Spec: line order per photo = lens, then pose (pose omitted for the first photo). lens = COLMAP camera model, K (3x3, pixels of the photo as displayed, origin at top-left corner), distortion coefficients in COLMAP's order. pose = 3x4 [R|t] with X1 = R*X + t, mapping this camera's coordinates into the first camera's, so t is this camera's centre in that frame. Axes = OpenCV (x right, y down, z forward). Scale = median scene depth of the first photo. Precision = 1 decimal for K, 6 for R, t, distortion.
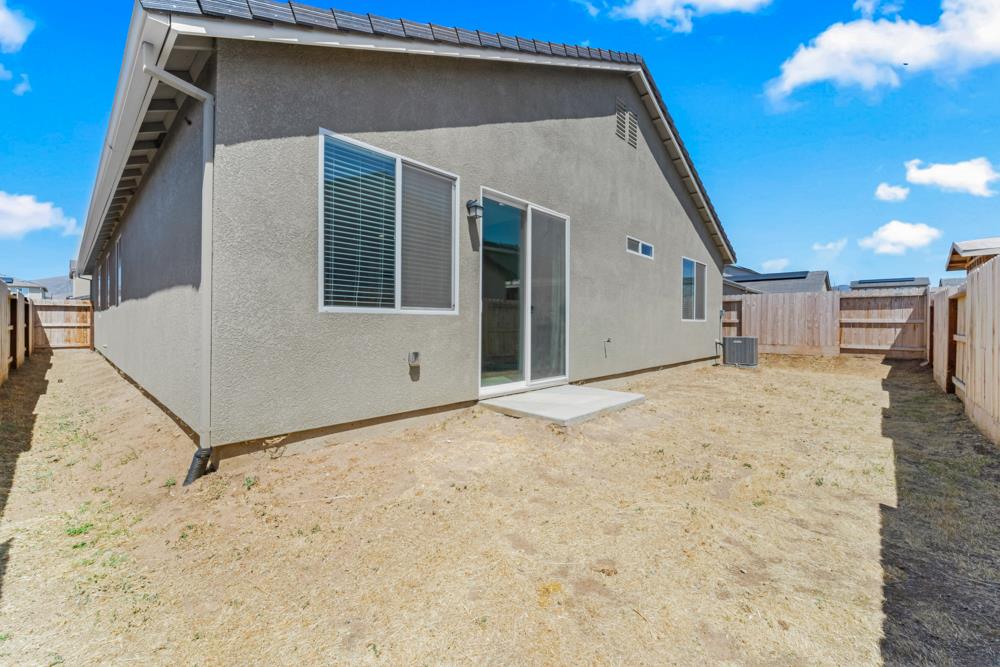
lens RADIAL K [[408.5, 0, 500.5], [0, 408.5, 316.0], [0, 0, 1]] dist [-0.000339, -0.000020]
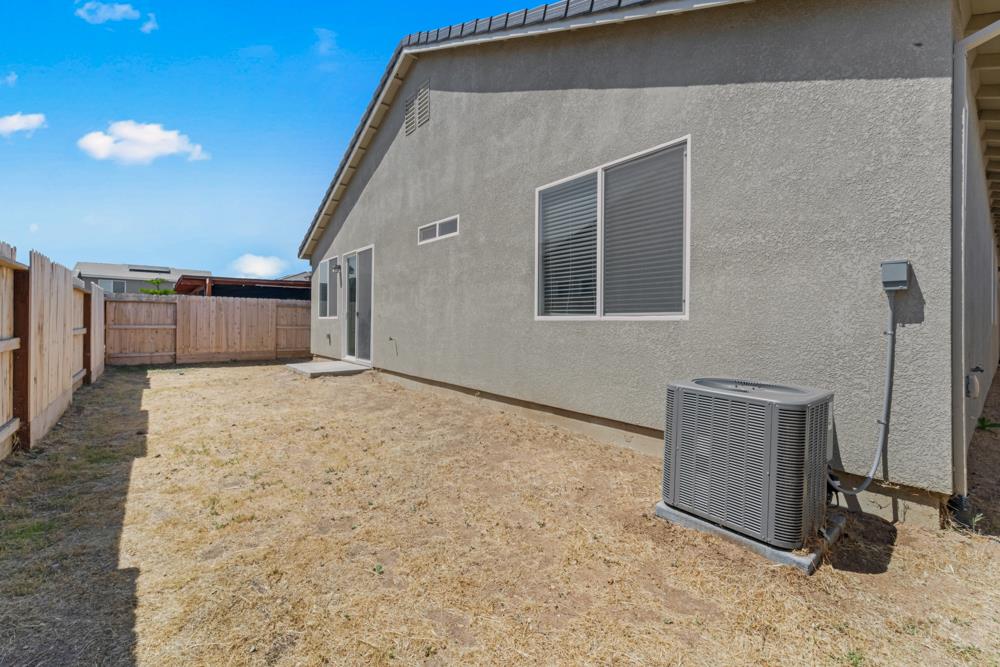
lens RADIAL K [[415.6, 0, 500.3], [0, 415.6, 328.1], [0, 0, 1]] dist [0.000326, 0.000017]
pose [[-0.125062, -0.000813, -0.992149, 0.824035], [-0.004345, 0.999991, -0.000272, 0.015118], [0.992139, 0.004277, -0.125064, 0.889944]]
